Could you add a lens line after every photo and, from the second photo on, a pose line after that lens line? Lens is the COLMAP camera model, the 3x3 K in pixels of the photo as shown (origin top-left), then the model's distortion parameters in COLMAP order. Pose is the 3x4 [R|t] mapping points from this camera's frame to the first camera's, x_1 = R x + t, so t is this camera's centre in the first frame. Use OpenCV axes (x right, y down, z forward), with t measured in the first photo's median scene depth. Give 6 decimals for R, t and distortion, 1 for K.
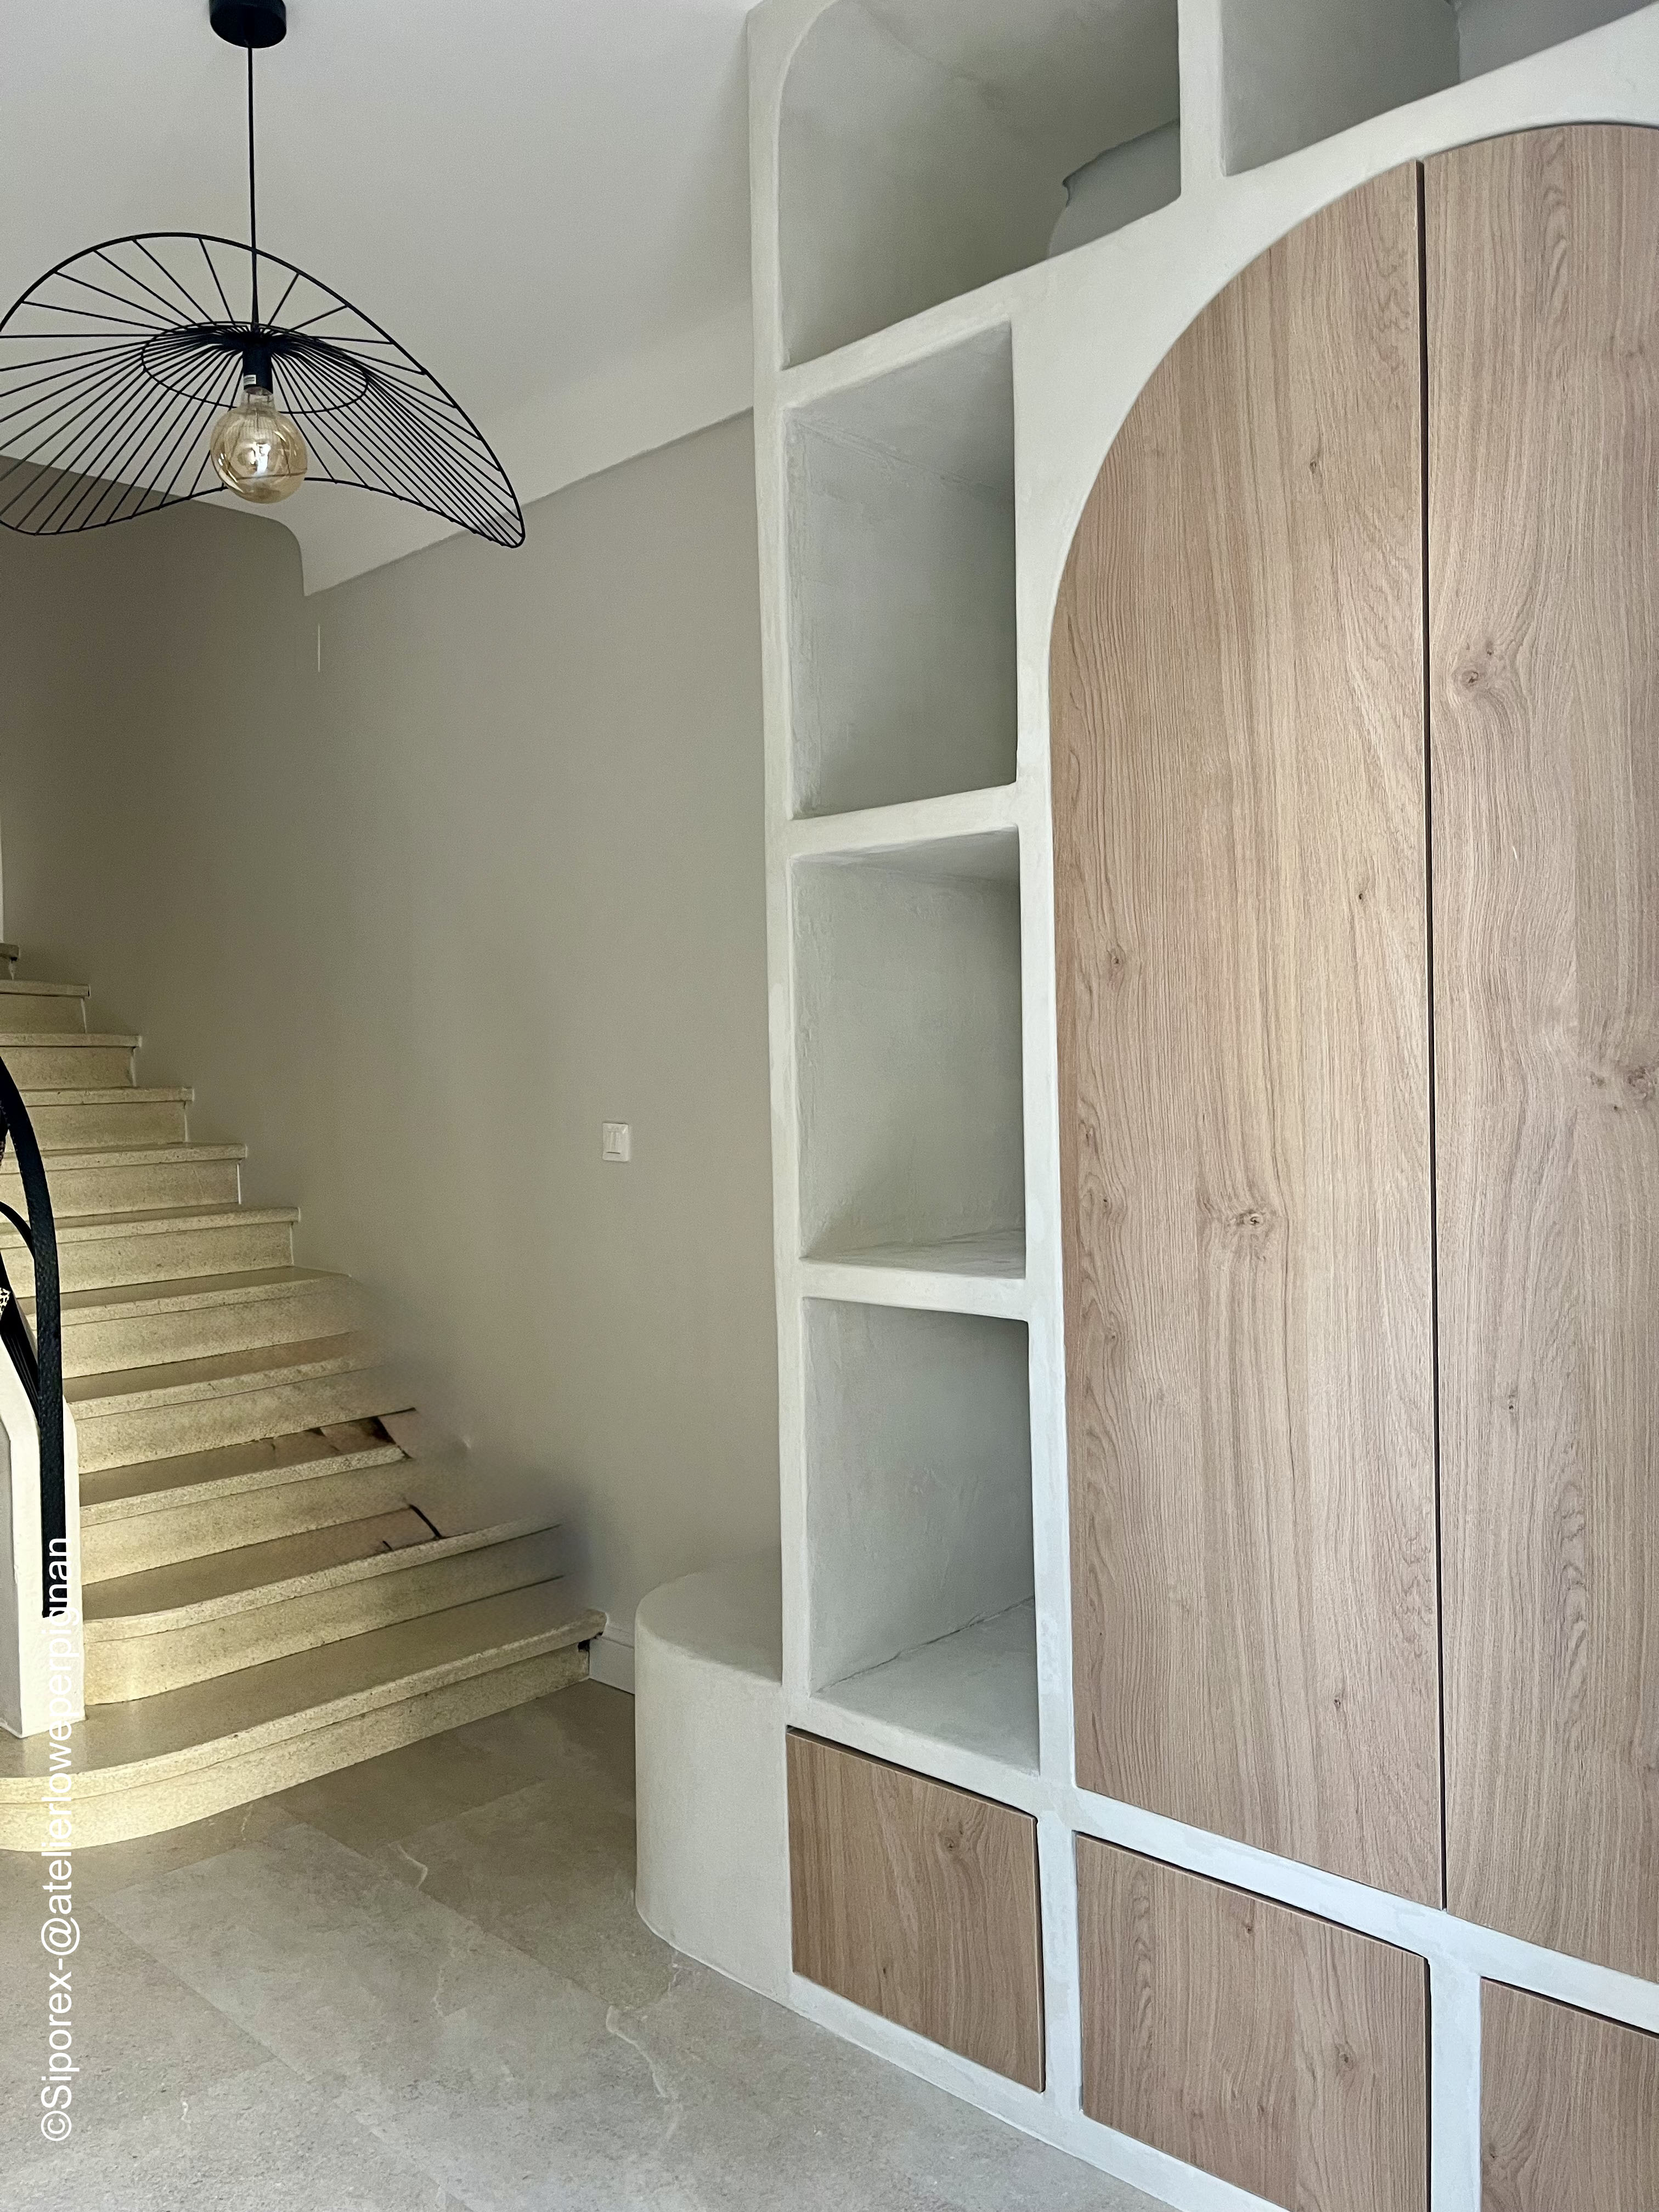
lens RADIAL K [[1644.6, 0, 832.9], [0, 1644.6, 1114.5], [0, 0, 1]] dist [0.005759, -0.023714]
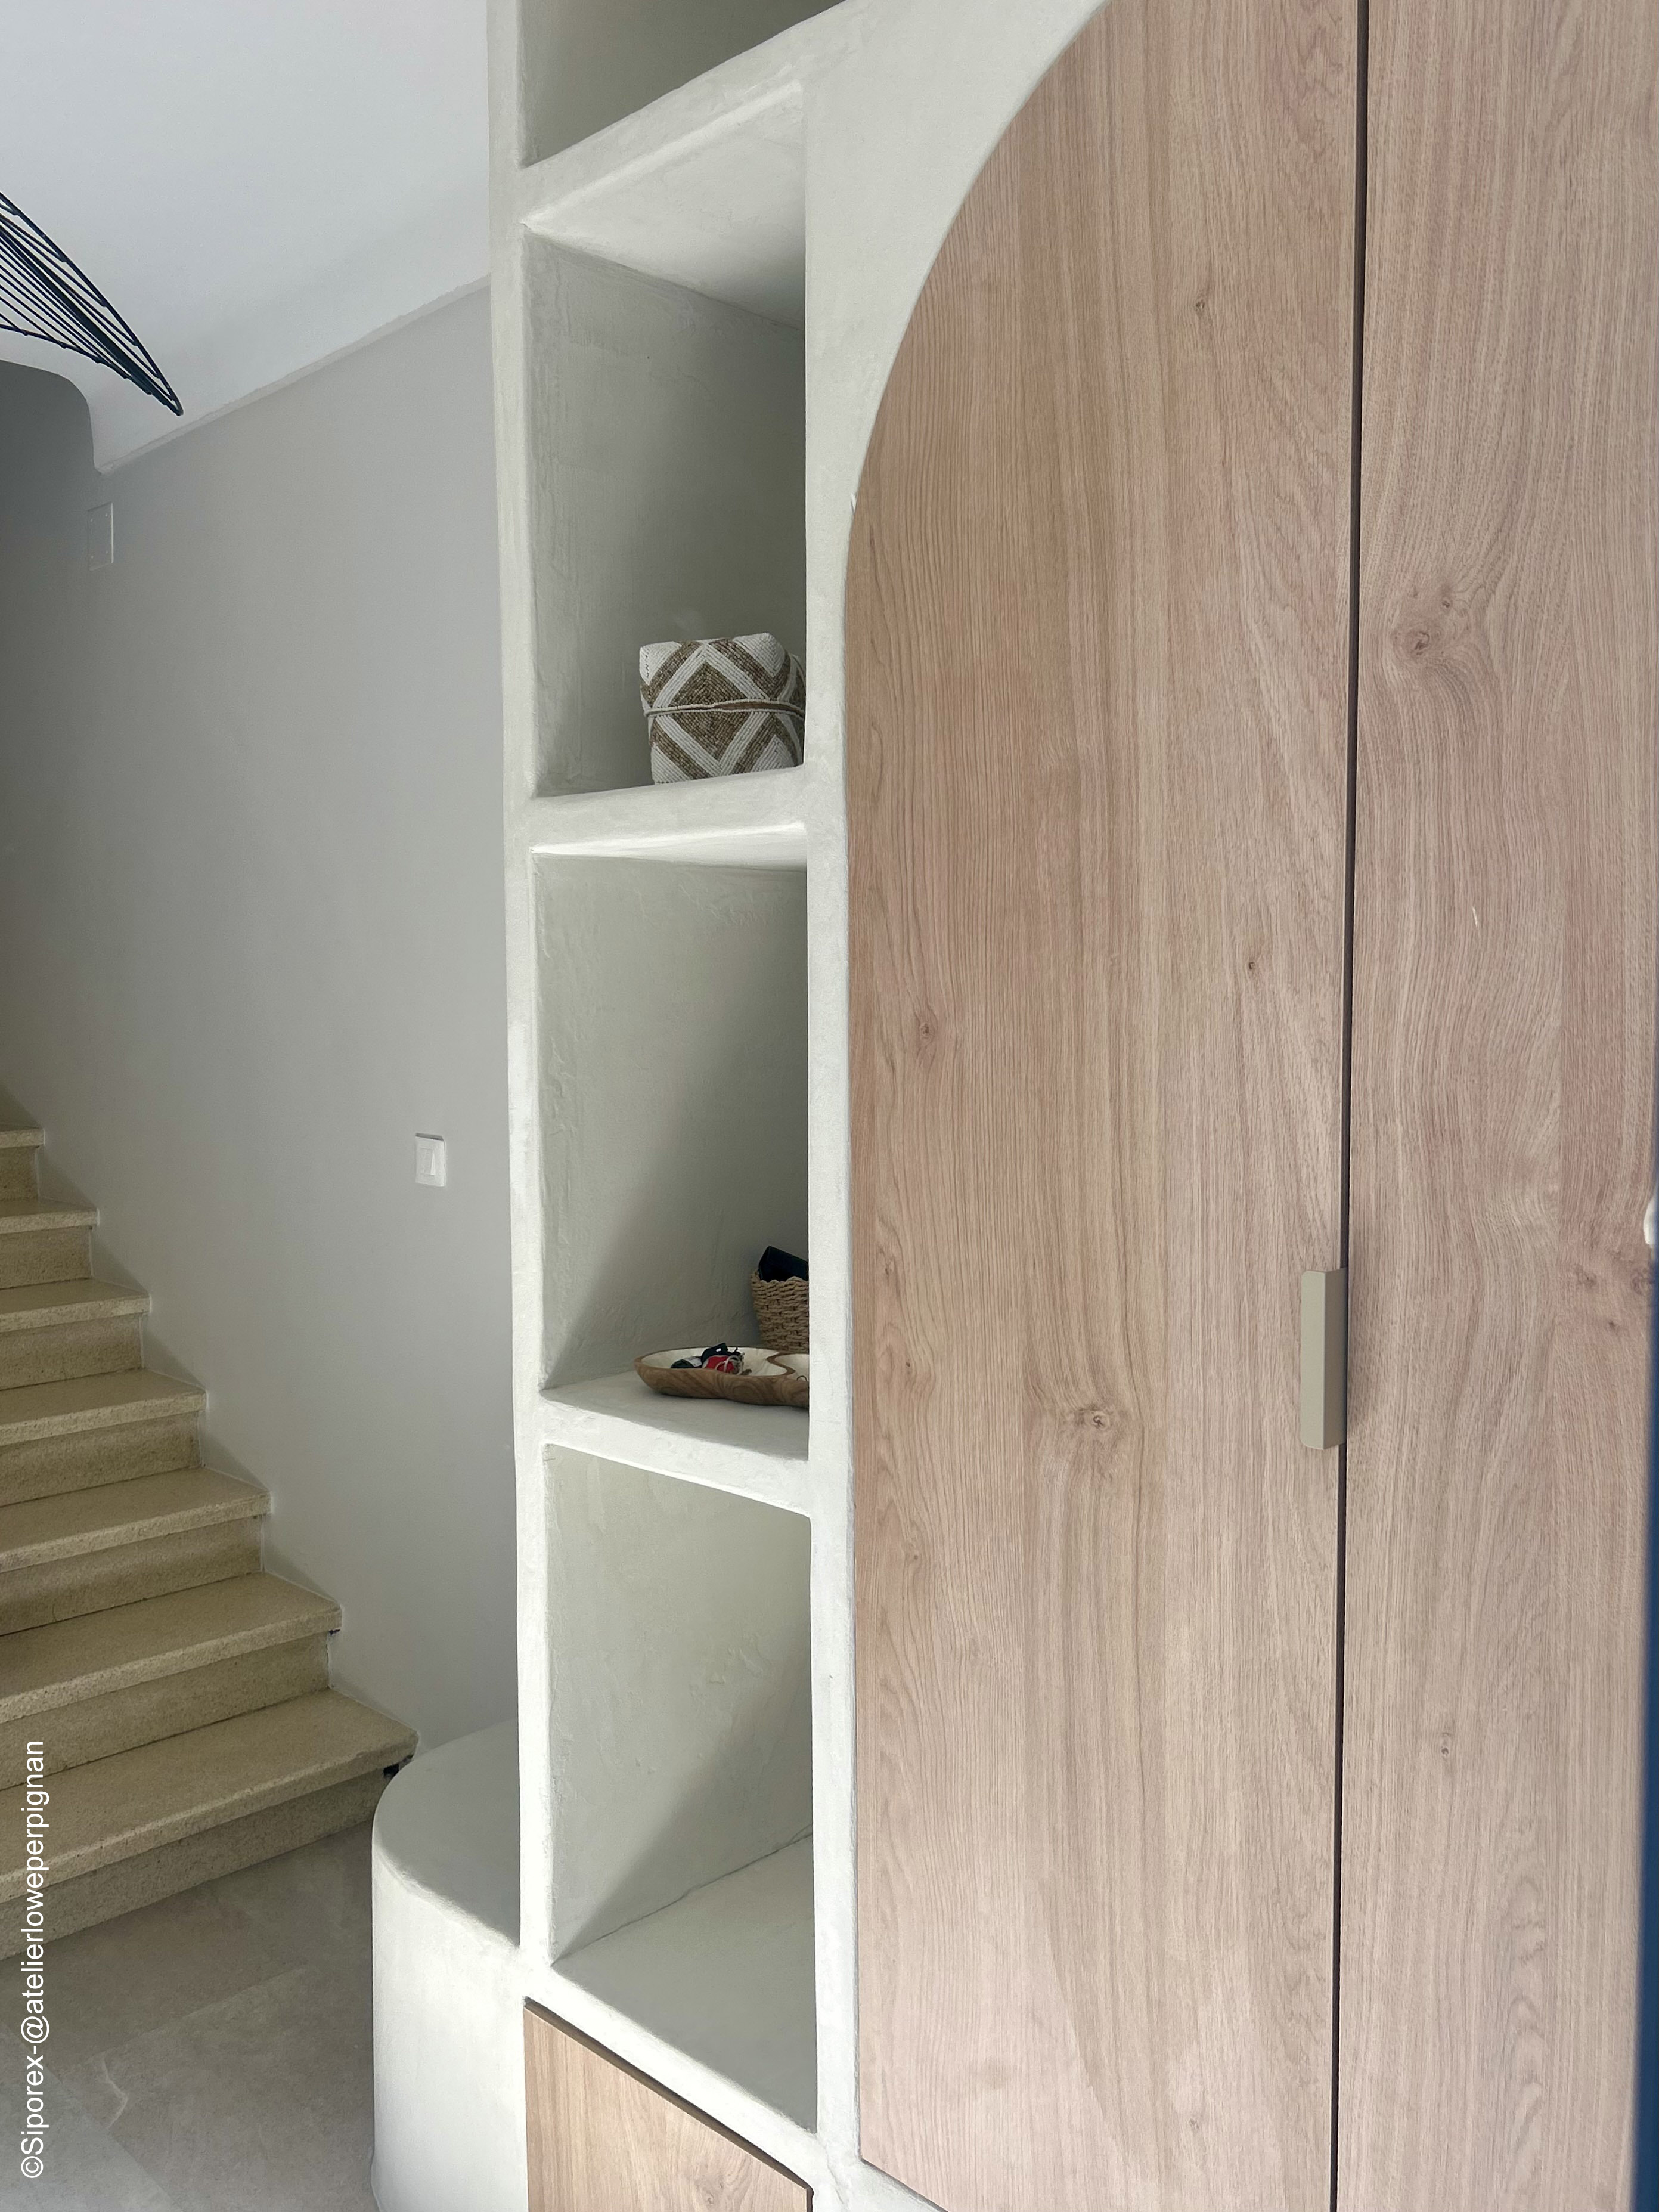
lens RADIAL K [[1778.3, 0, 829.5], [0, 1778.3, 1106.0], [0, 0, 1]] dist [0.037366, -0.065981]
pose [[0.999679, 0.017257, -0.018576, 0.159995], [-0.016445, 0.998938, 0.043029, -0.101429], [0.019298, -0.042709, 0.998901, 0.264032]]
